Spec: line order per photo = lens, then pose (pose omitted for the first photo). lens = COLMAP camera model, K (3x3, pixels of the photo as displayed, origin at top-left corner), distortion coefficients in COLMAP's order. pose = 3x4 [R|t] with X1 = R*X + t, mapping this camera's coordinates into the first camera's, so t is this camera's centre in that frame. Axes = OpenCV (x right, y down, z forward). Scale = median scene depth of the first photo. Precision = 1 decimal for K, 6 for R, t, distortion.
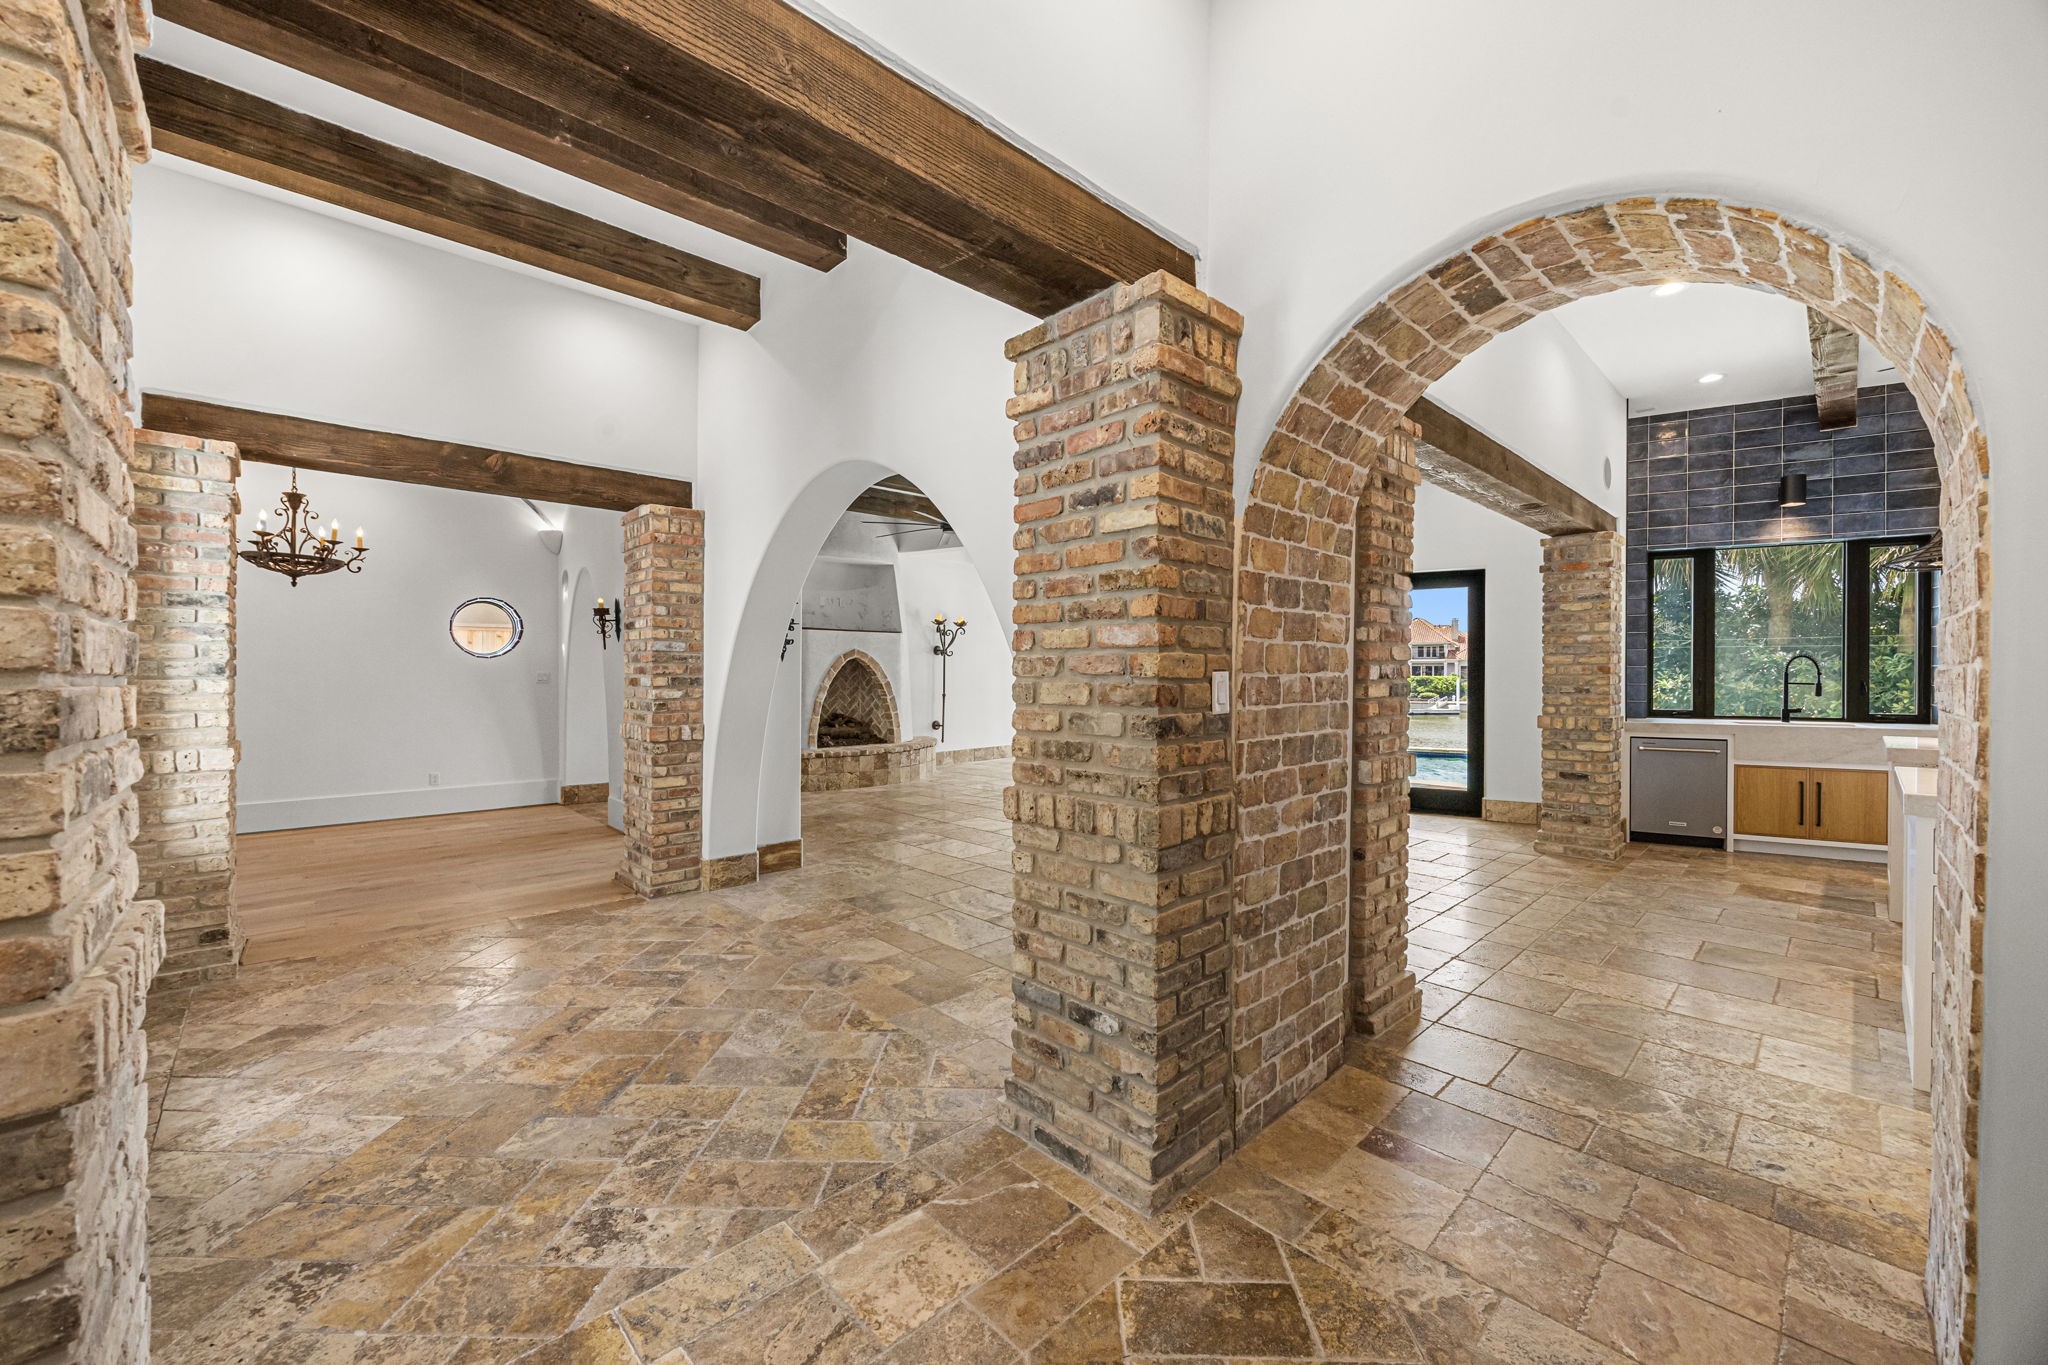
lens RADIAL K [[789.4, 0, 1041.9], [0, 789.4, 673.0], [0, 0, 1]] dist [-0.002192, -0.000186]
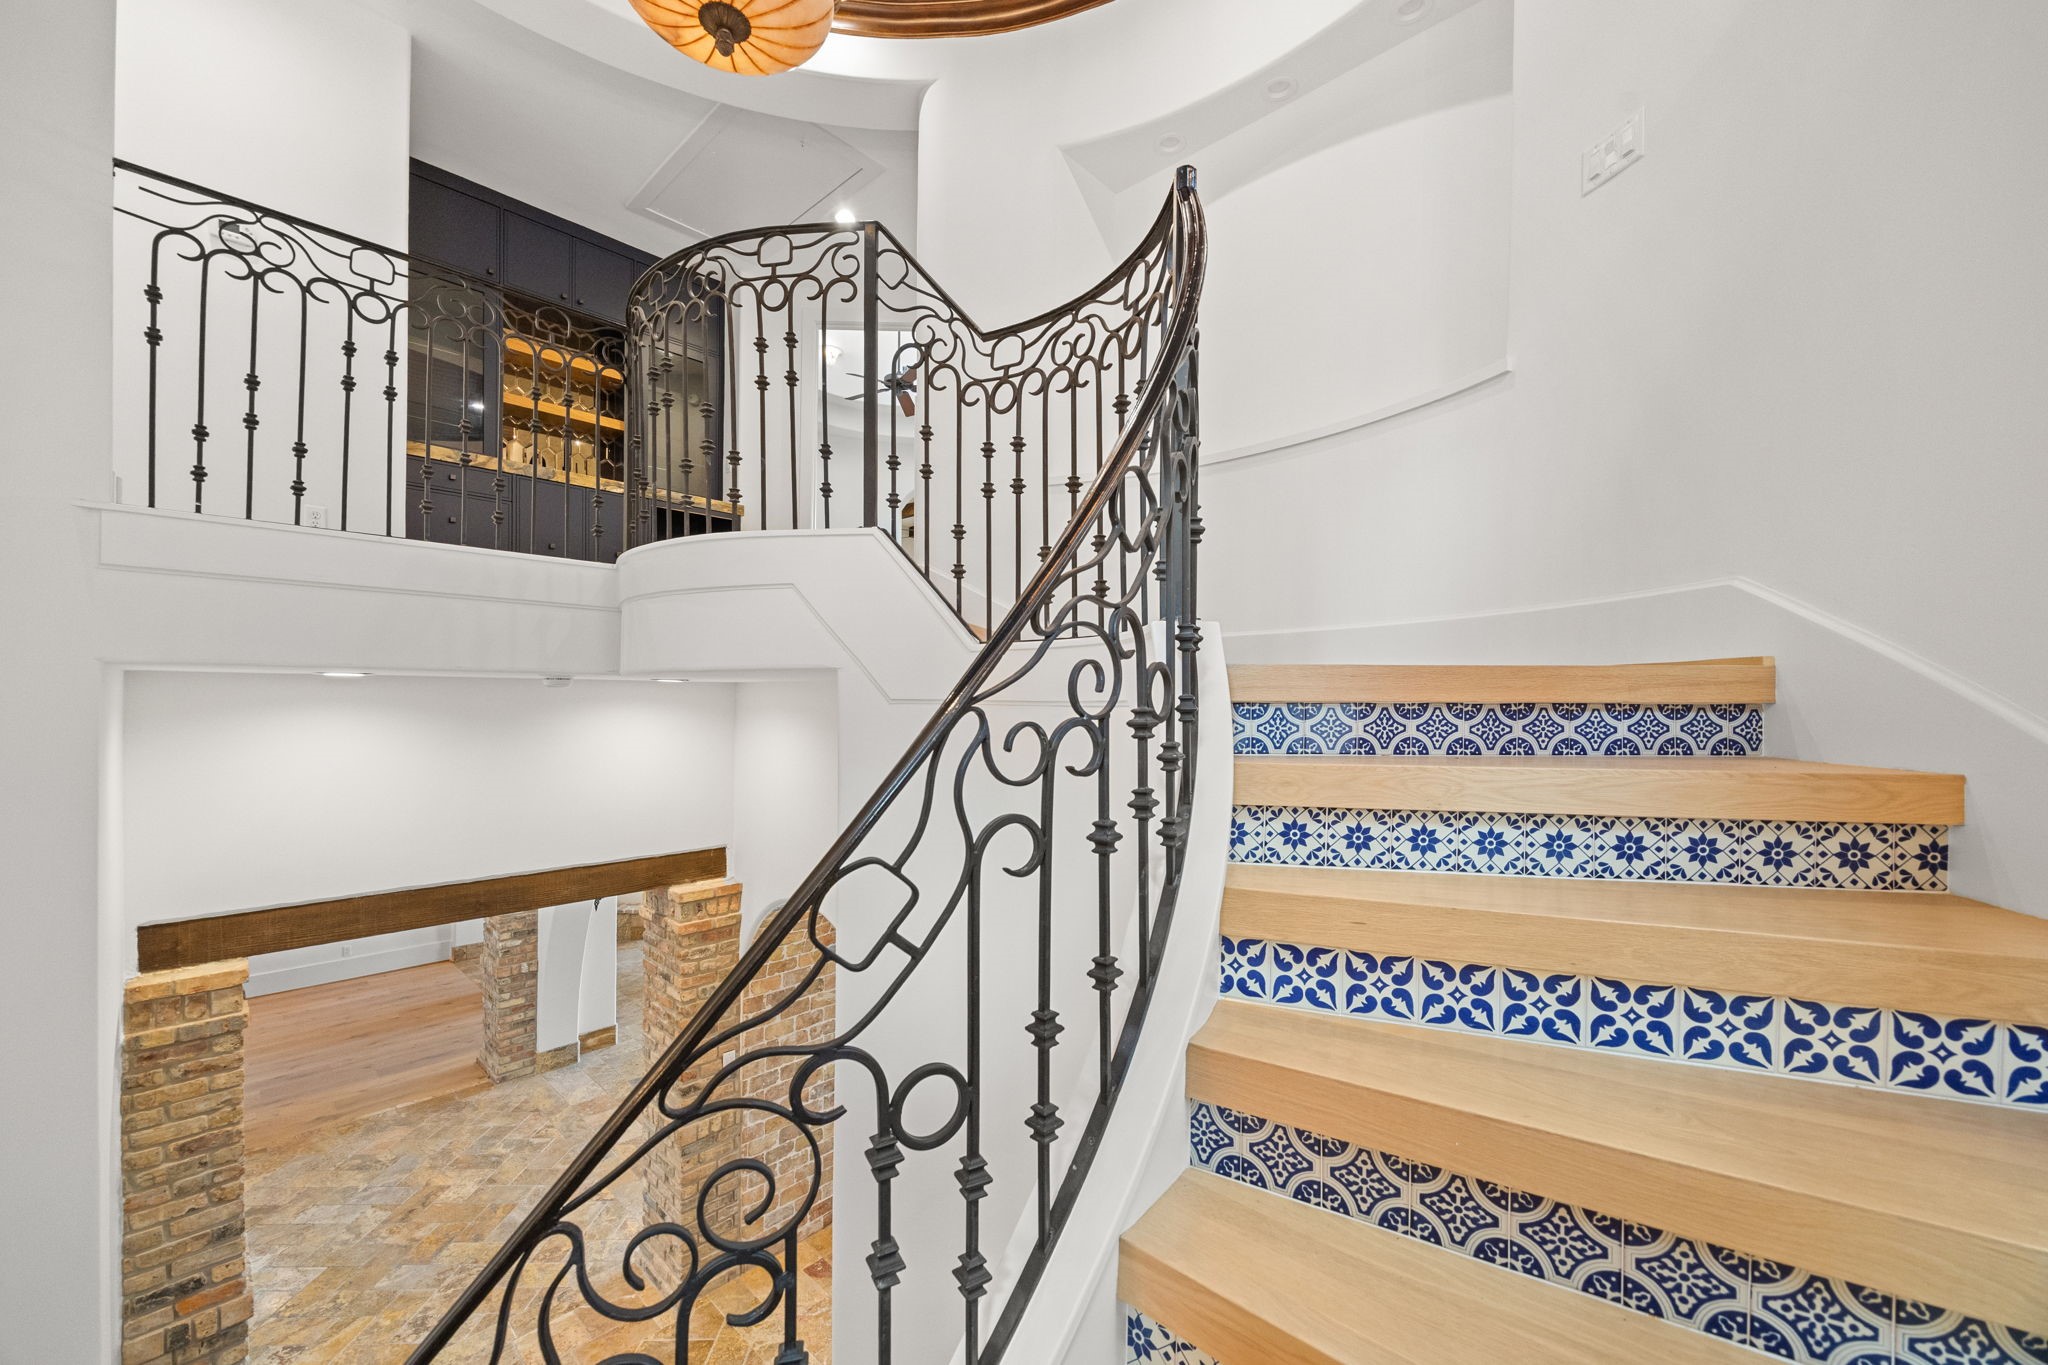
lens RADIAL K [[789.4, 0, 1032.9], [0, 789.4, 703.6], [0, 0, 1]] dist [-0.002192, -0.000186]
pose [[0.998341, 0.005486, 0.057322, 0.476530], [-0.005522, 0.999985, 0.000465, -0.491925], [-0.057319, -0.000781, 0.998356, -0.610525]]
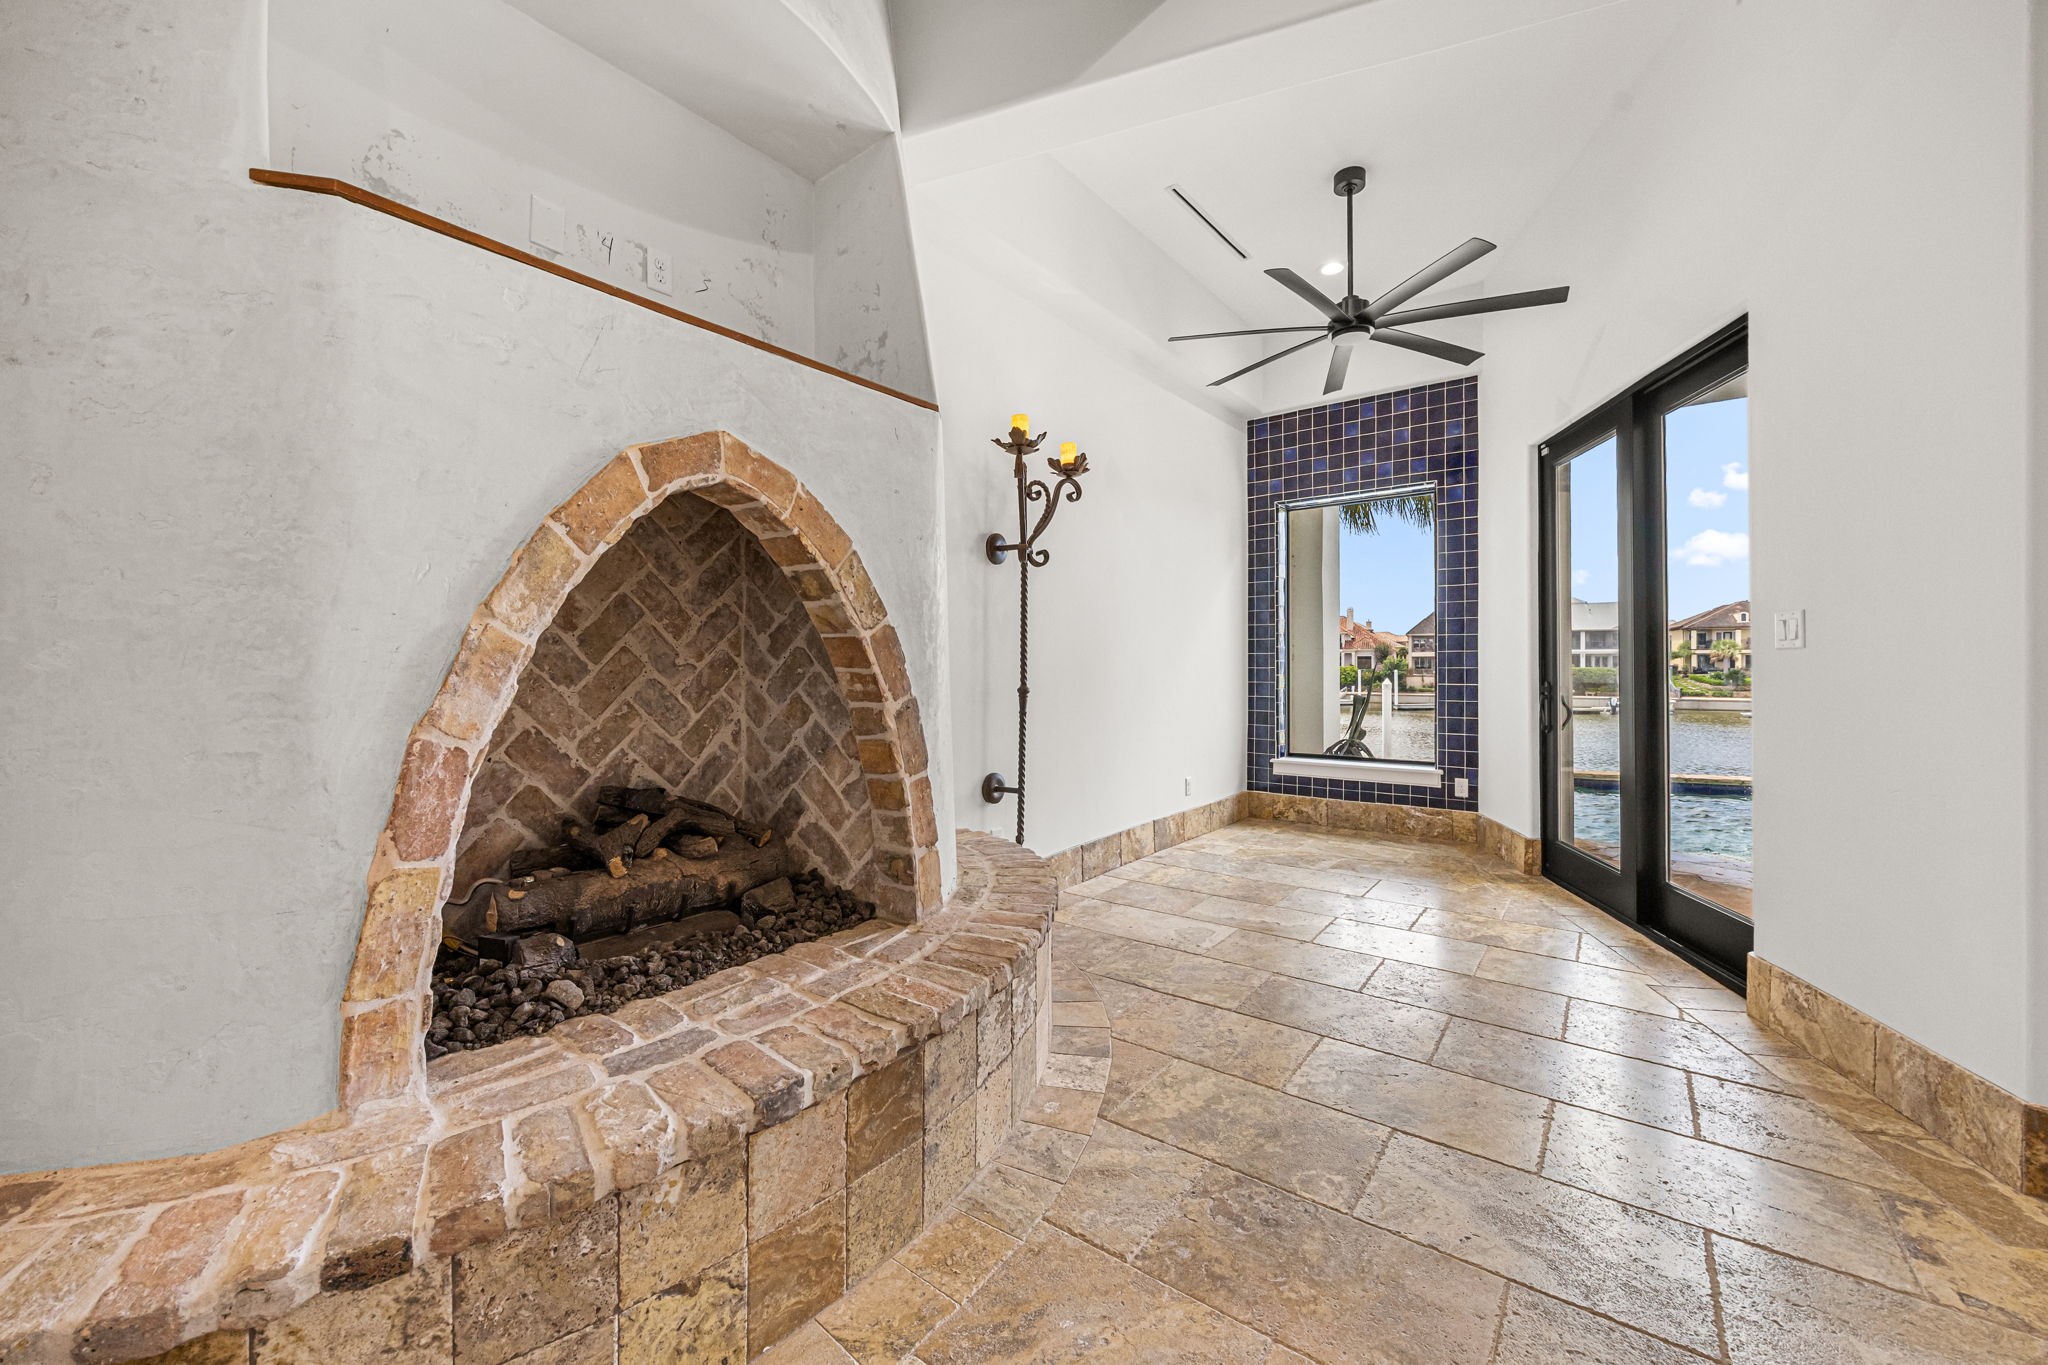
lens RADIAL K [[789.4, 0, 1052.9], [0, 789.4, 663.6], [0, 0, 1]] dist [-0.002192, -0.000186]
pose [[0.987468, -0.003318, 0.157783, -0.446339], [0.003900, 0.999987, -0.003381, 0.050035], [-0.157770, 0.003954, 0.987468, 1.904830]]
